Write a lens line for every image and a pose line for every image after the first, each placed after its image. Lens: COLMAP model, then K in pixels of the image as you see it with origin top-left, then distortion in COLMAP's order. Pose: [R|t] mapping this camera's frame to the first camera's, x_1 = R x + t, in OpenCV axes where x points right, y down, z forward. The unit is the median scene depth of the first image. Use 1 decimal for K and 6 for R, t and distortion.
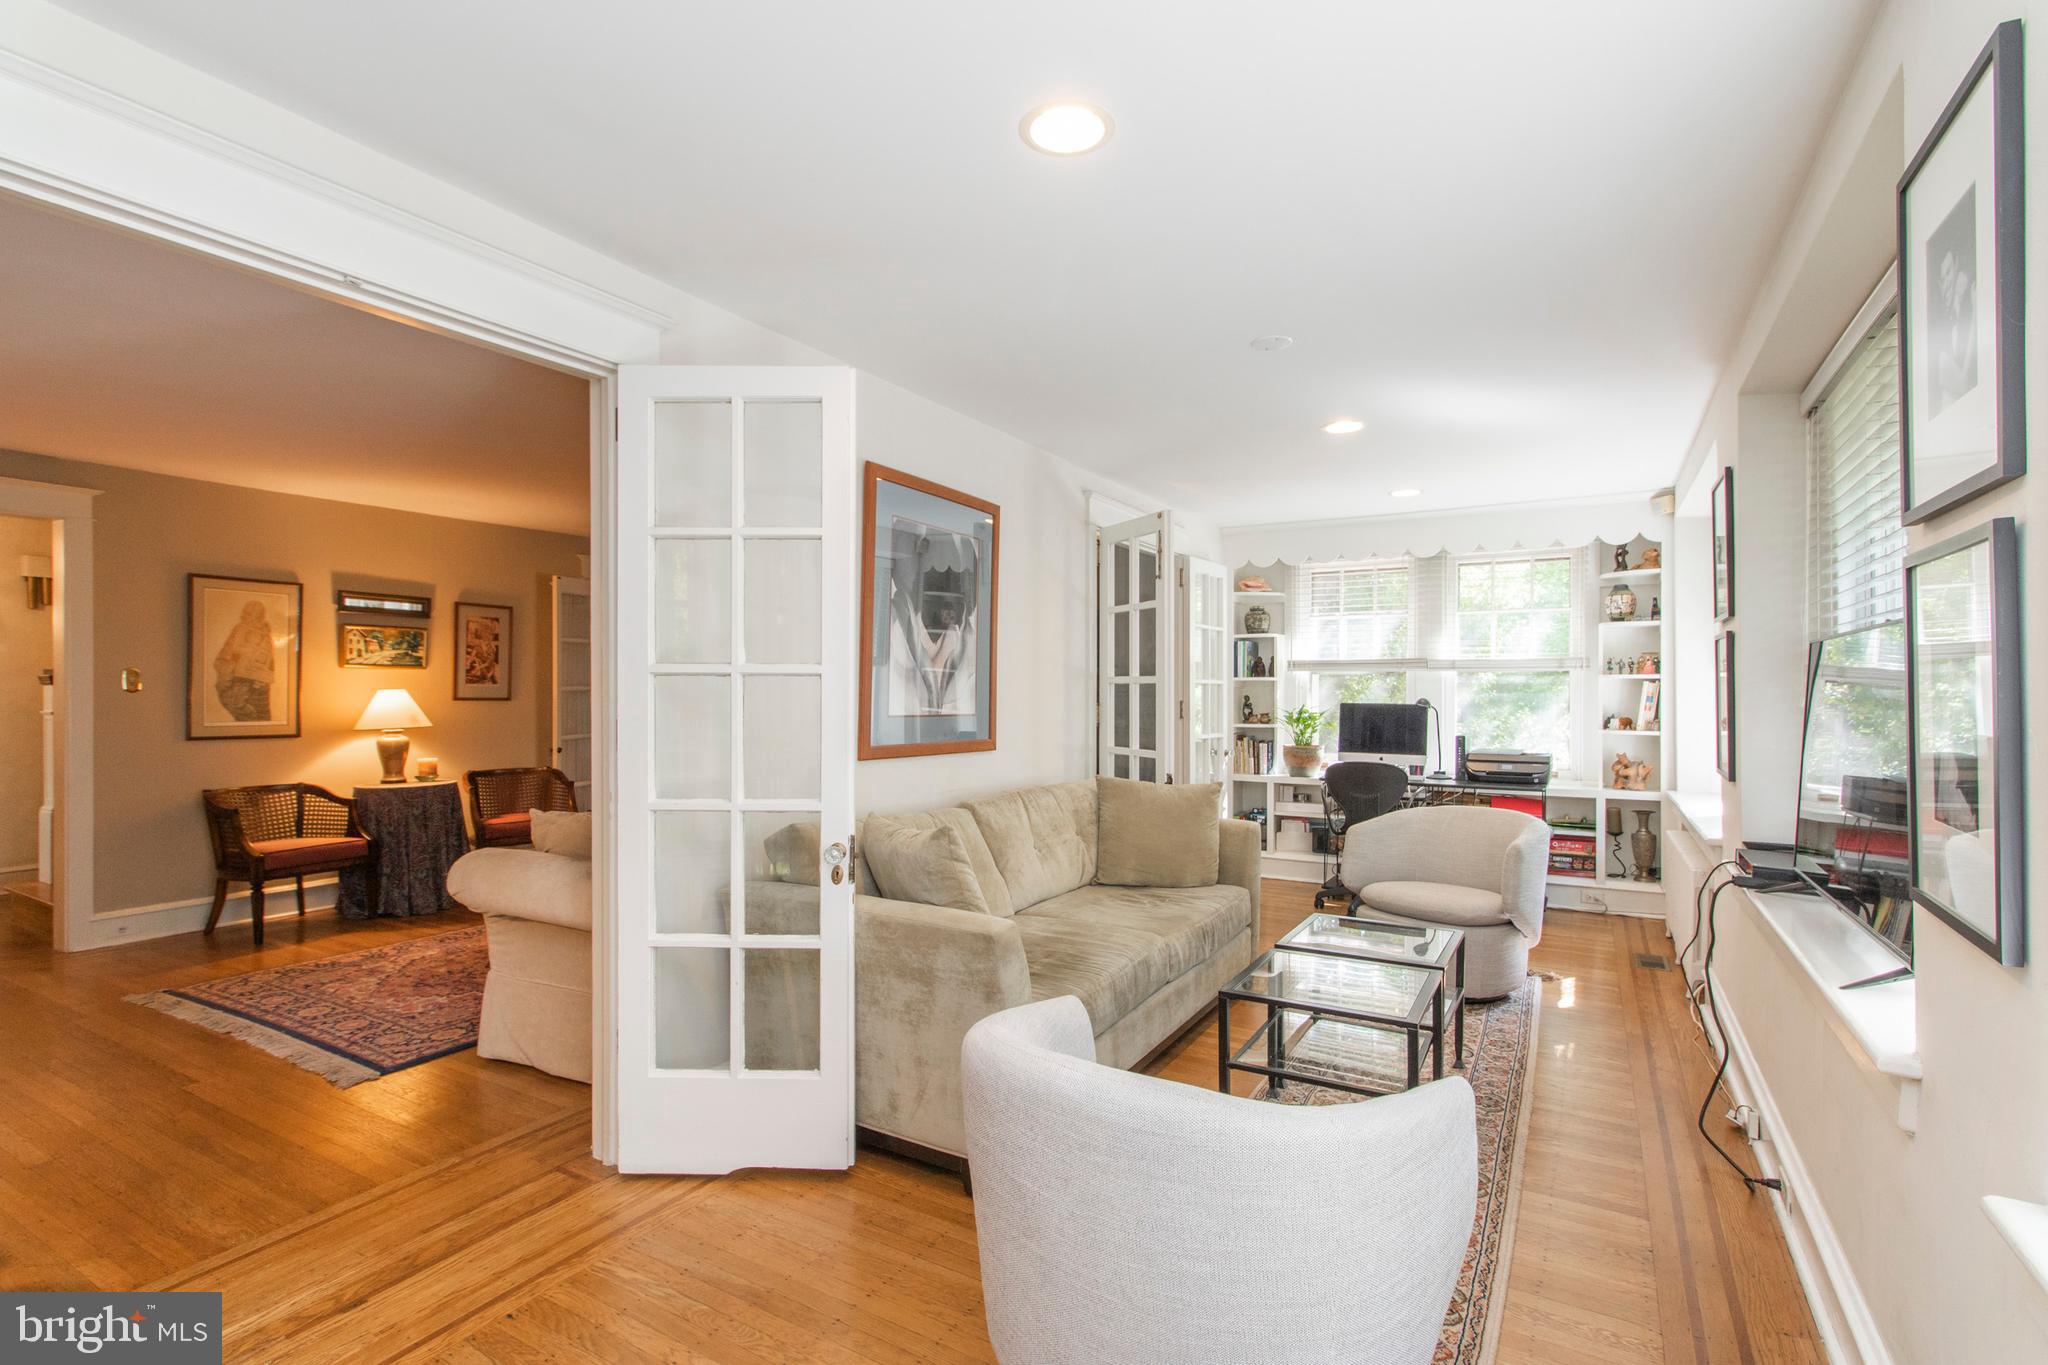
lens RADIAL K [[947.7, 0, 1032.3], [0, 947.7, 711.7], [0, 0, 1]] dist [0.002372, 0.000598]
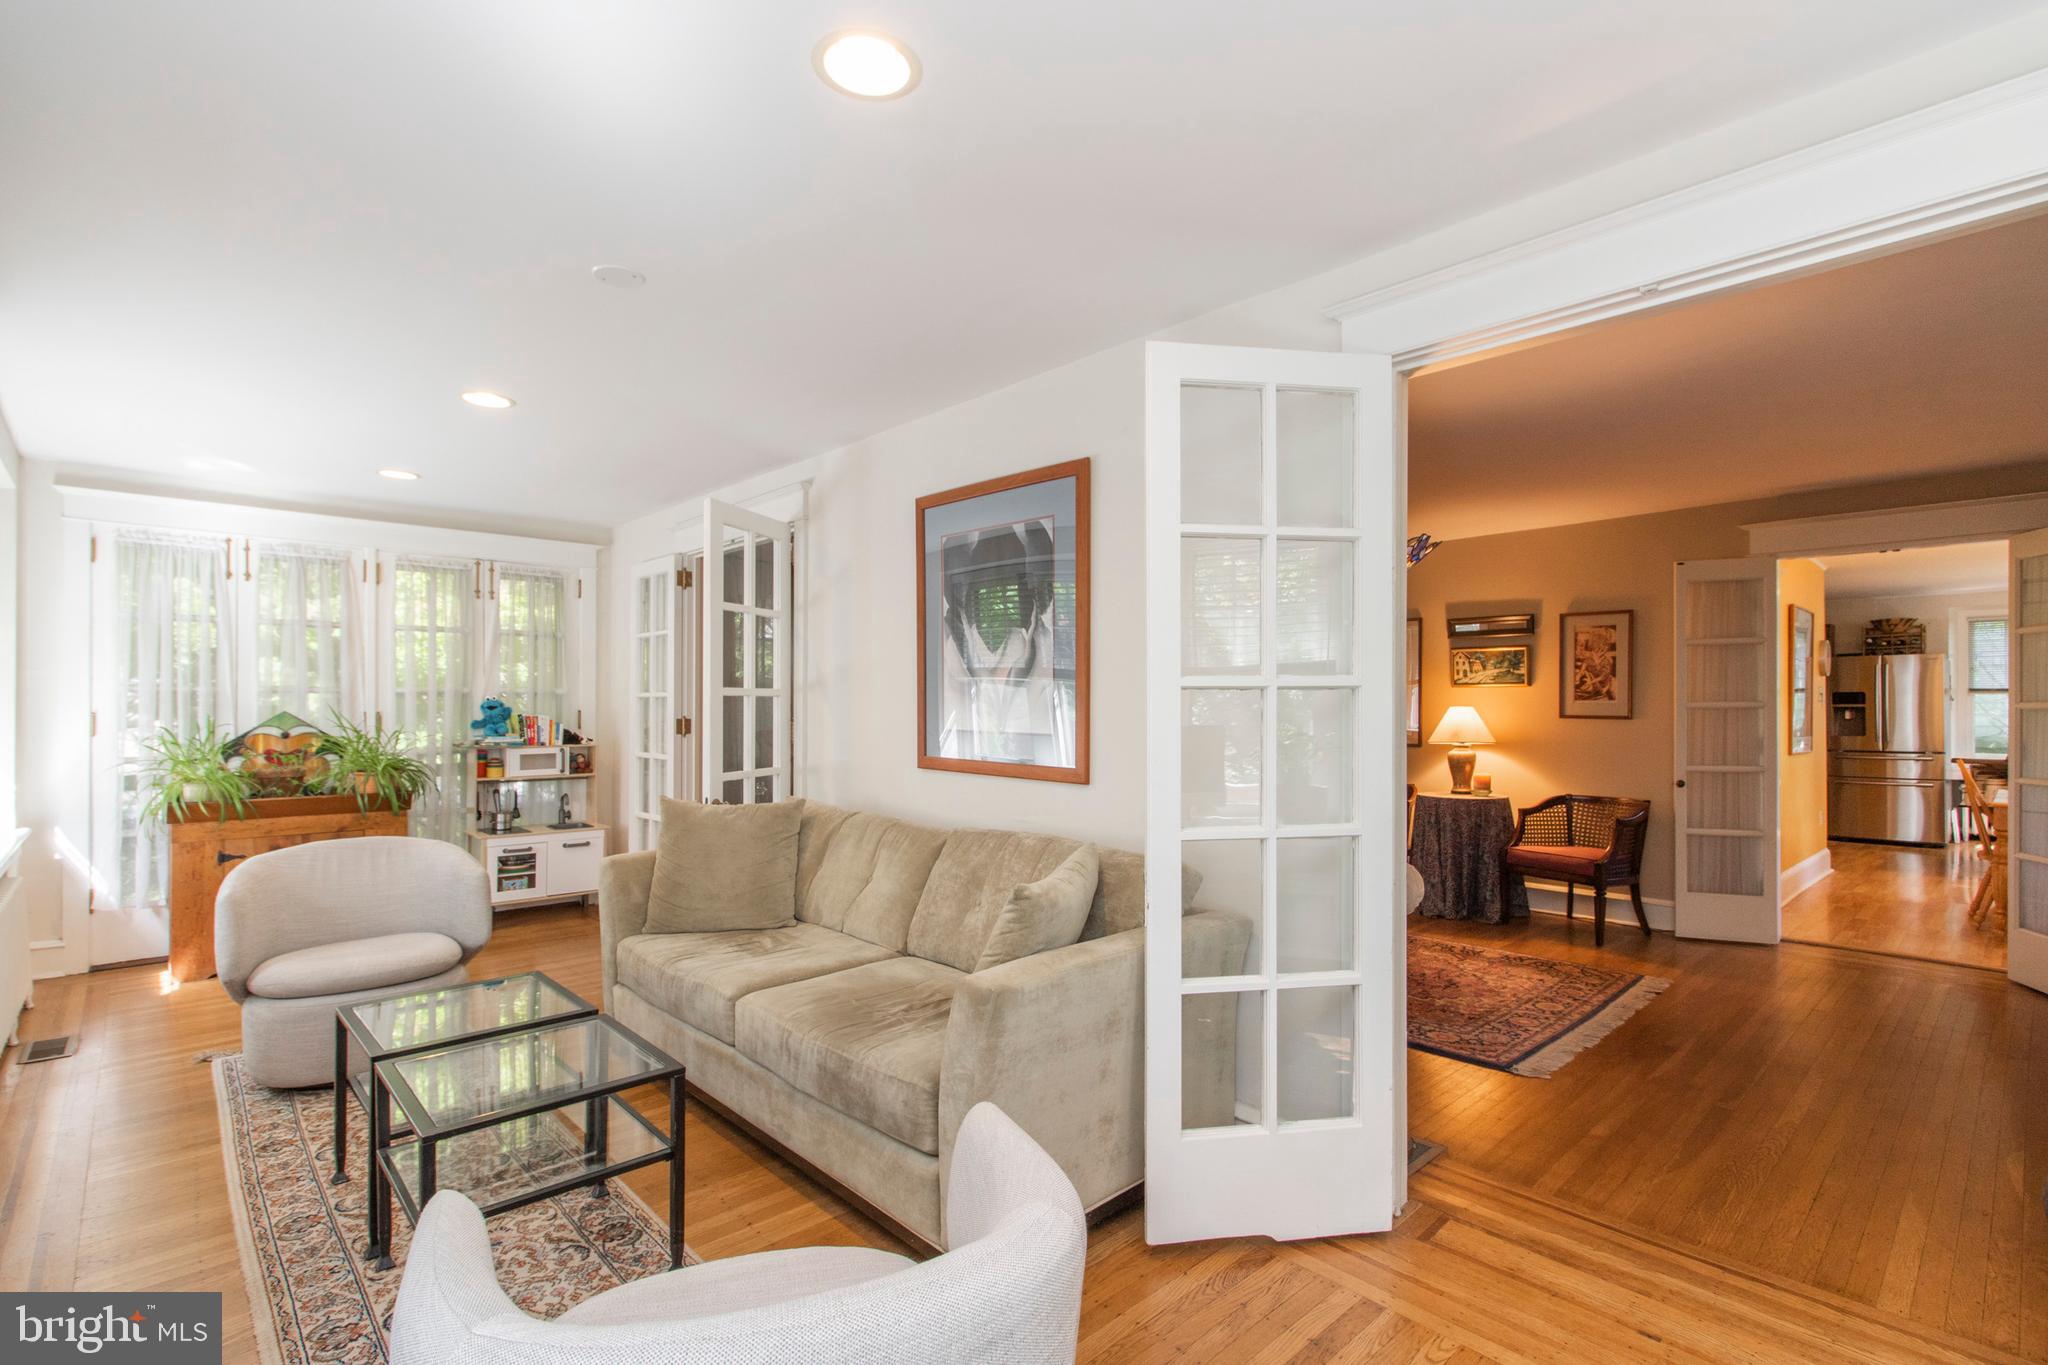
lens RADIAL K [[947.7, 0, 1032.3], [0, 947.7, 711.7], [0, 0, 1]] dist [0.002372, 0.000598]
pose [[-0.276271, 0.003435, -0.961074, 0.478671], [-0.024534, 0.999643, 0.010625, -0.016129], [0.960767, 0.026514, -0.276088, 0.802272]]
